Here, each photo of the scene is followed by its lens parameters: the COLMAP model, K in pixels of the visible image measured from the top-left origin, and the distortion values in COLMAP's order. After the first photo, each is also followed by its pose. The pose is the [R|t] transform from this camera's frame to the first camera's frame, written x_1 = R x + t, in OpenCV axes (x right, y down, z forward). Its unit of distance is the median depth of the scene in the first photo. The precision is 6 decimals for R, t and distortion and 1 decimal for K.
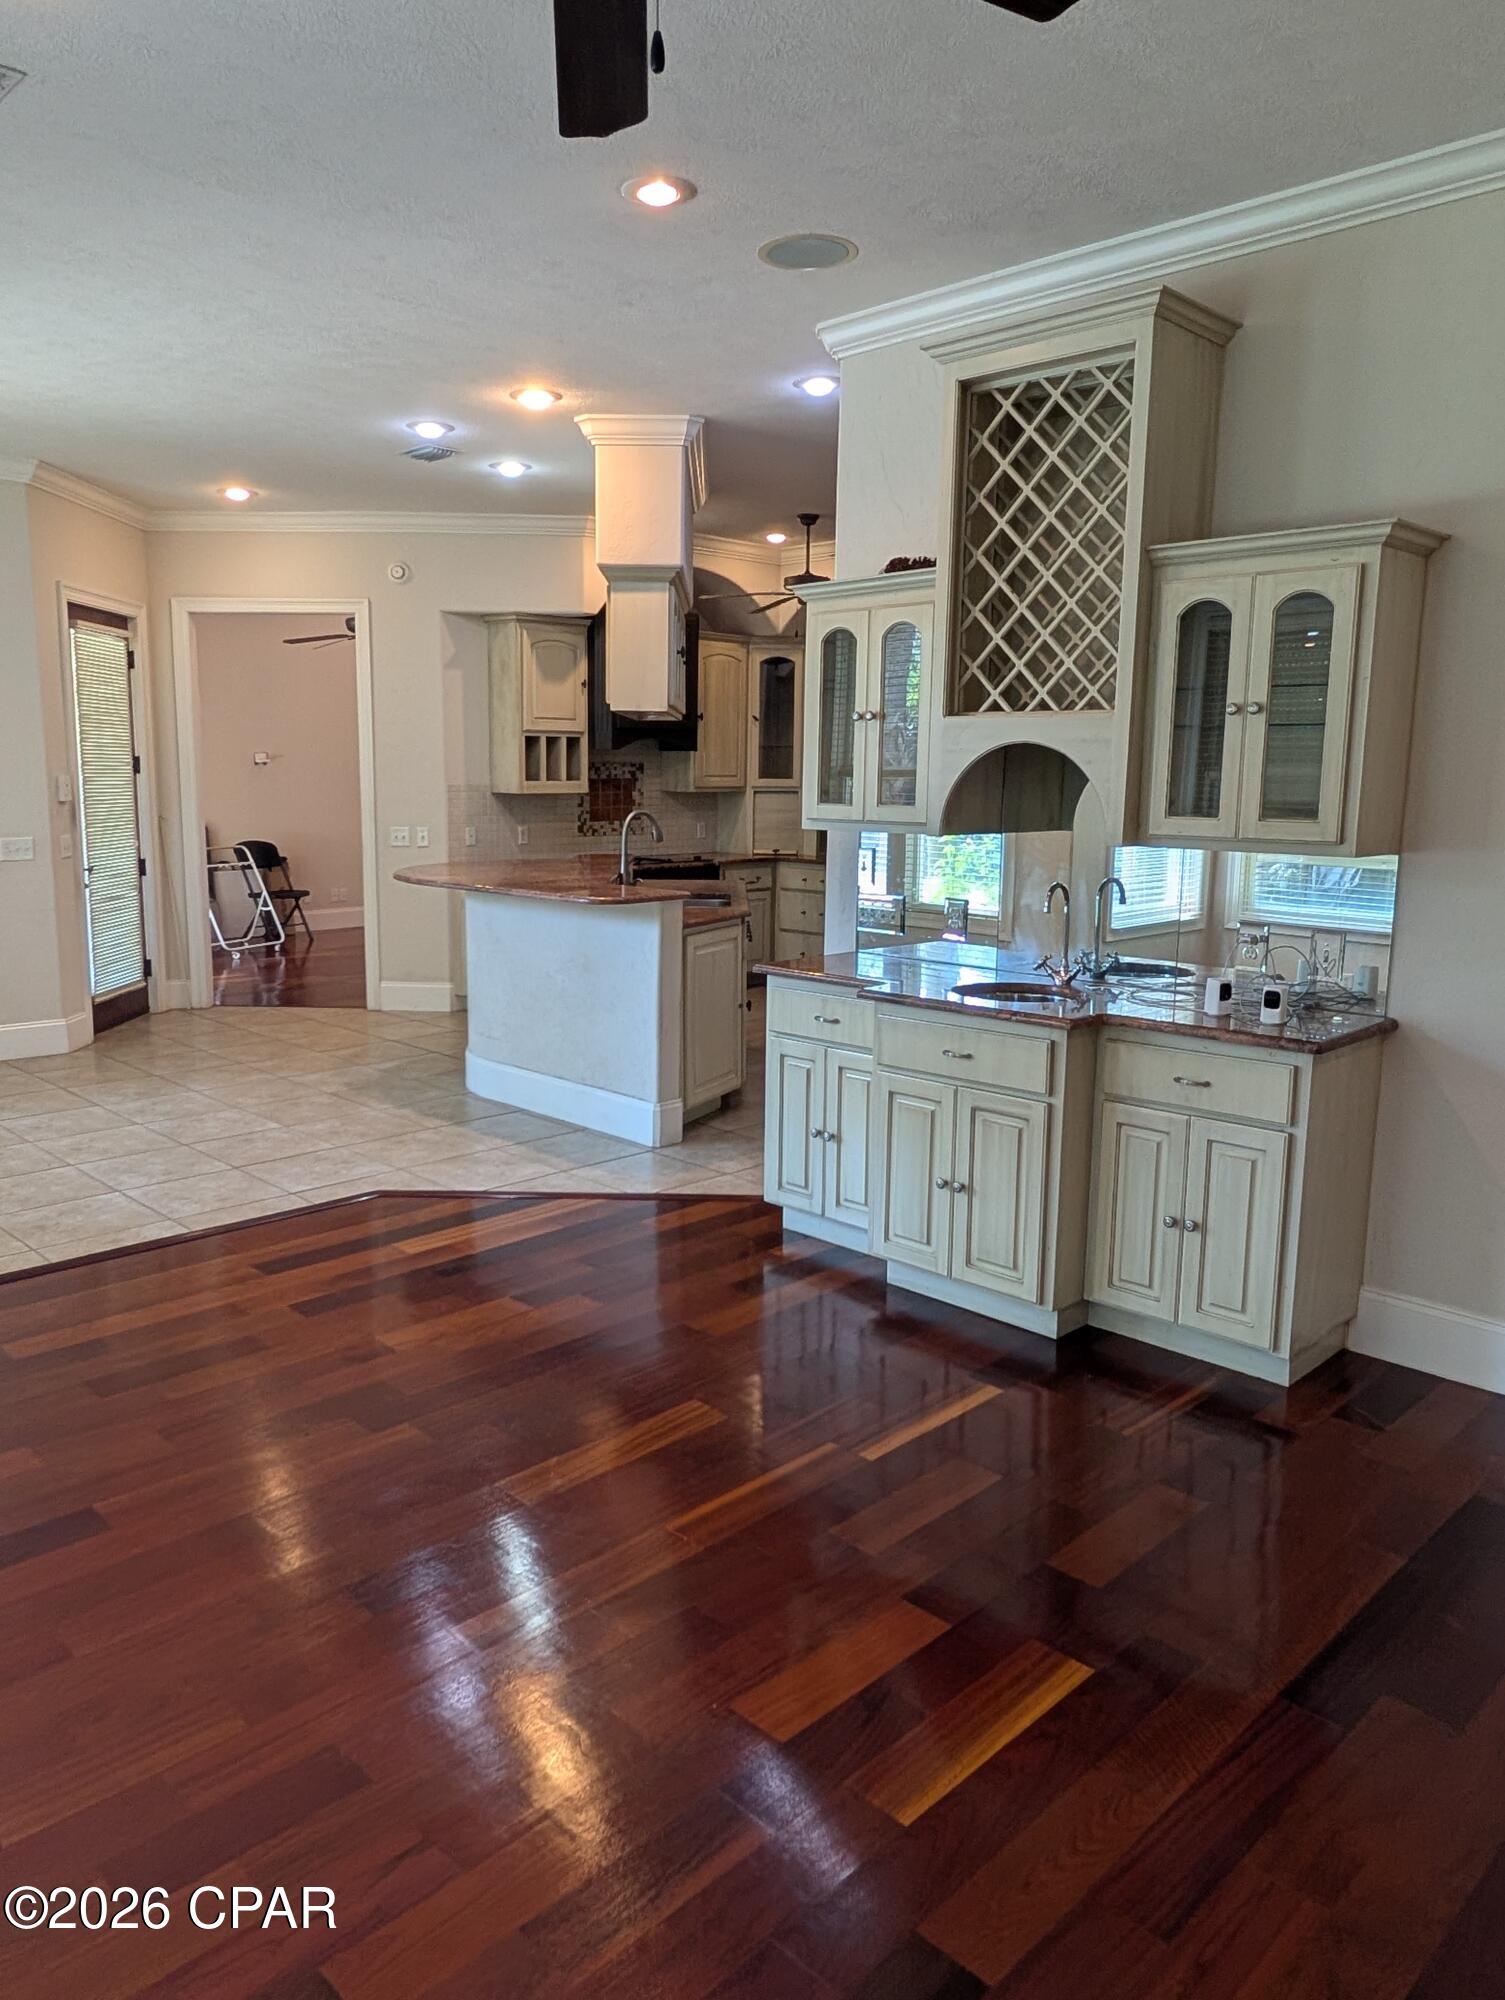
lens RADIAL K [[1446.7, 0, 758.6], [0, 1446.7, 1012.3], [0, 0, 1]] dist [-0.013258, 0.024659]
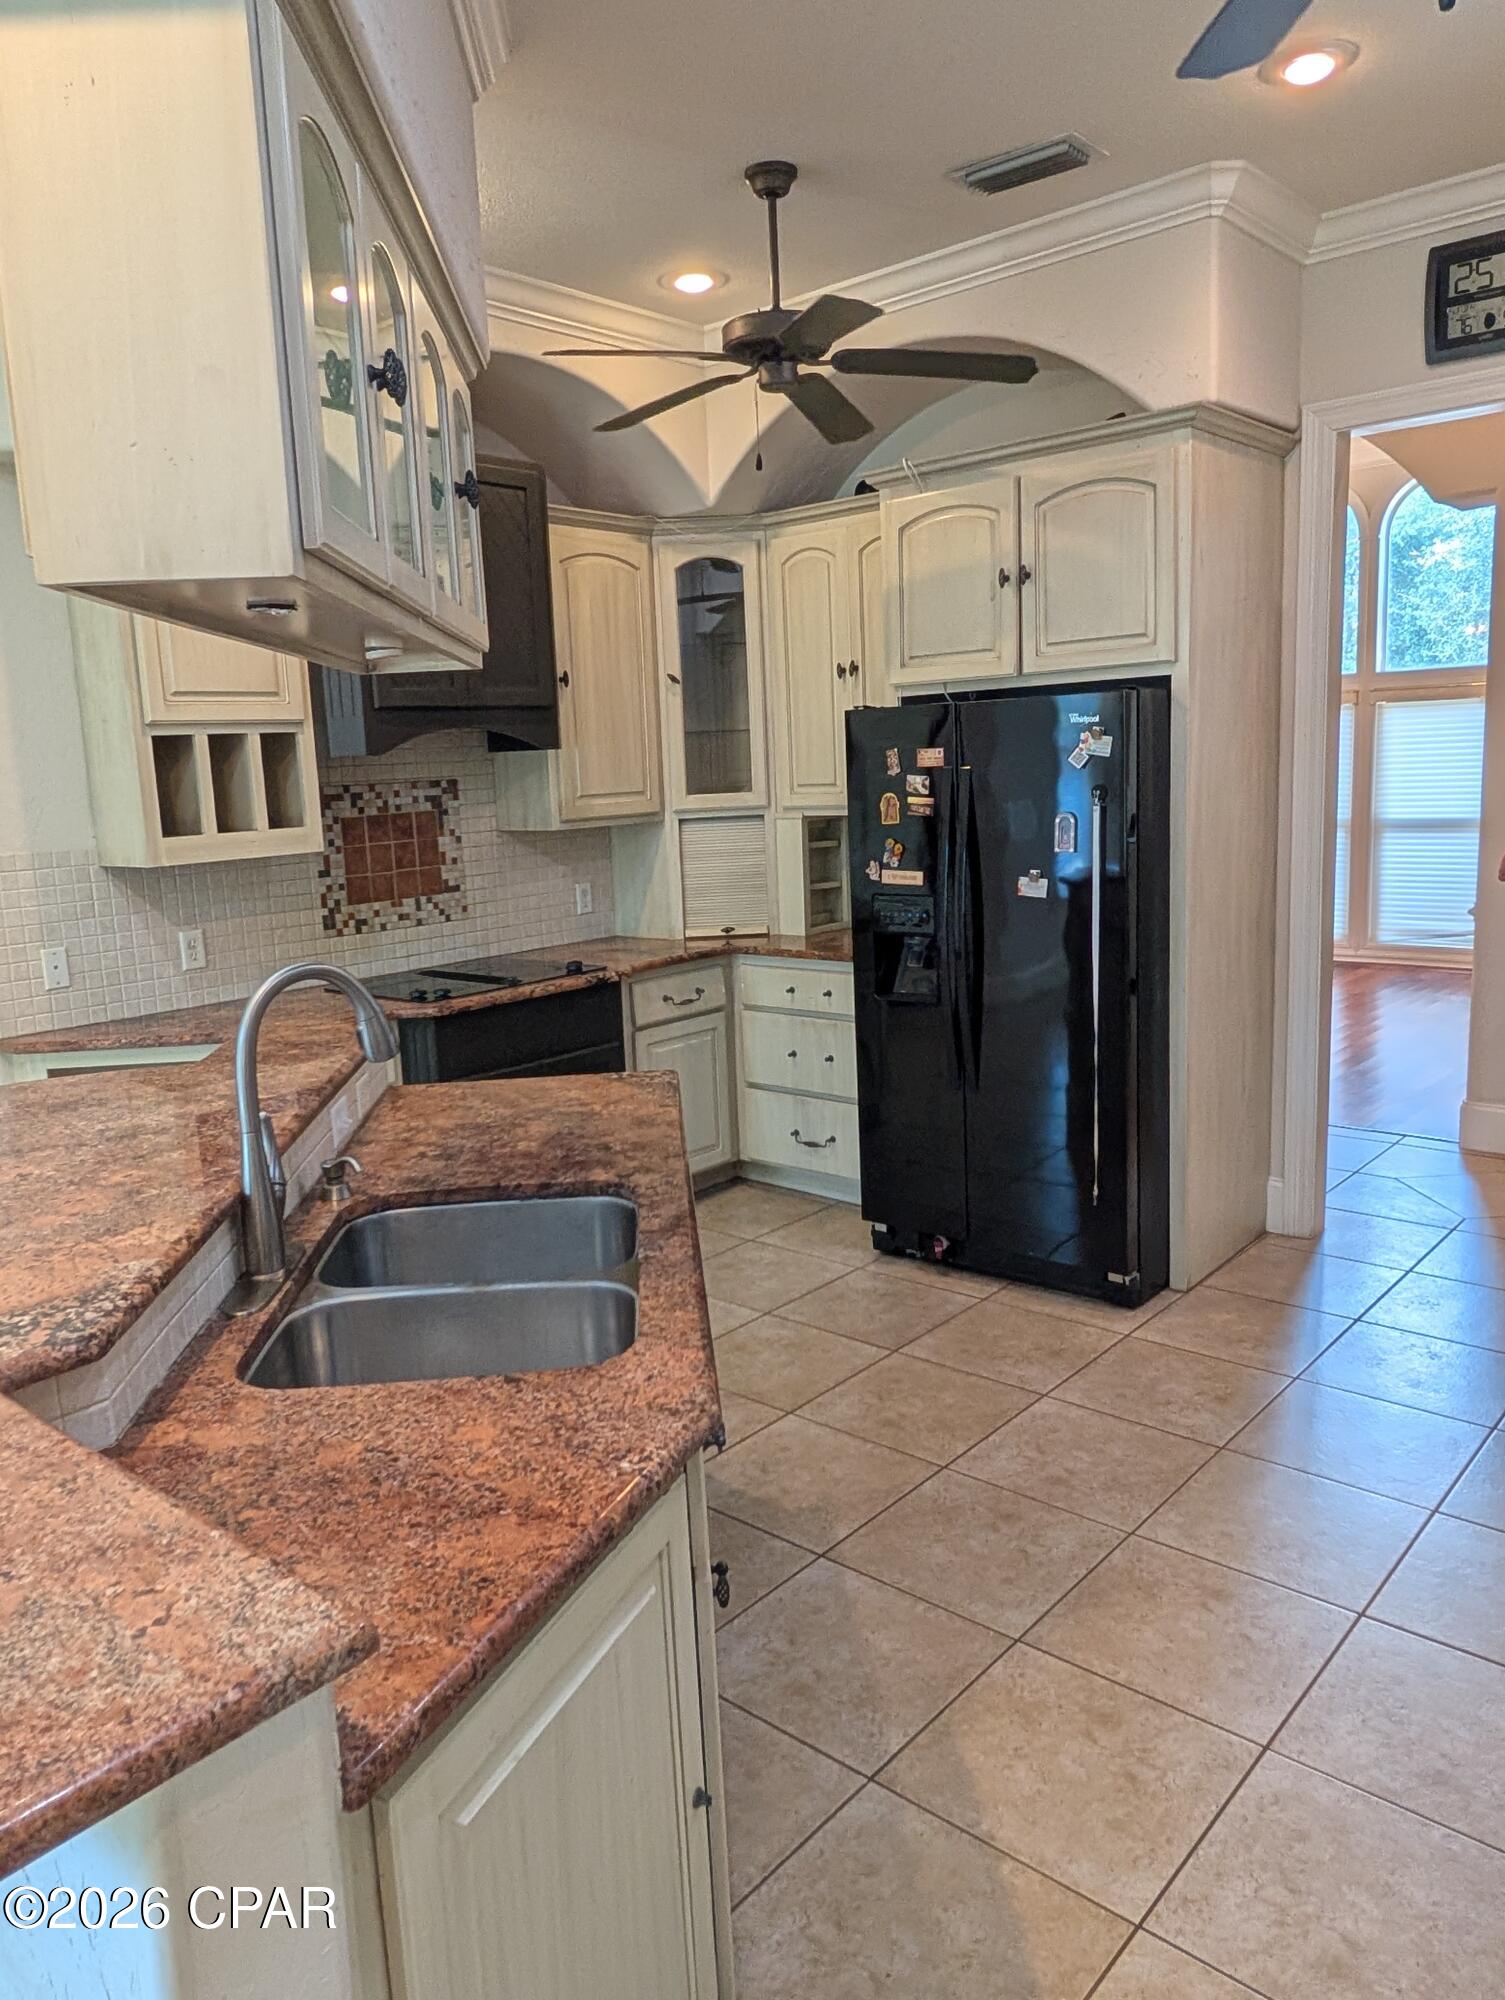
lens RADIAL K [[1446.7, 0, 760.2], [0, 1446.7, 1003.2], [0, 0, 1]] dist [-0.013258, 0.024659]
pose [[0.996730, -0.064669, 0.048441, -0.003711], [0.064707, 0.997904, 0.000786, -0.088904], [-0.048390, 0.002351, 0.998826, 0.498373]]
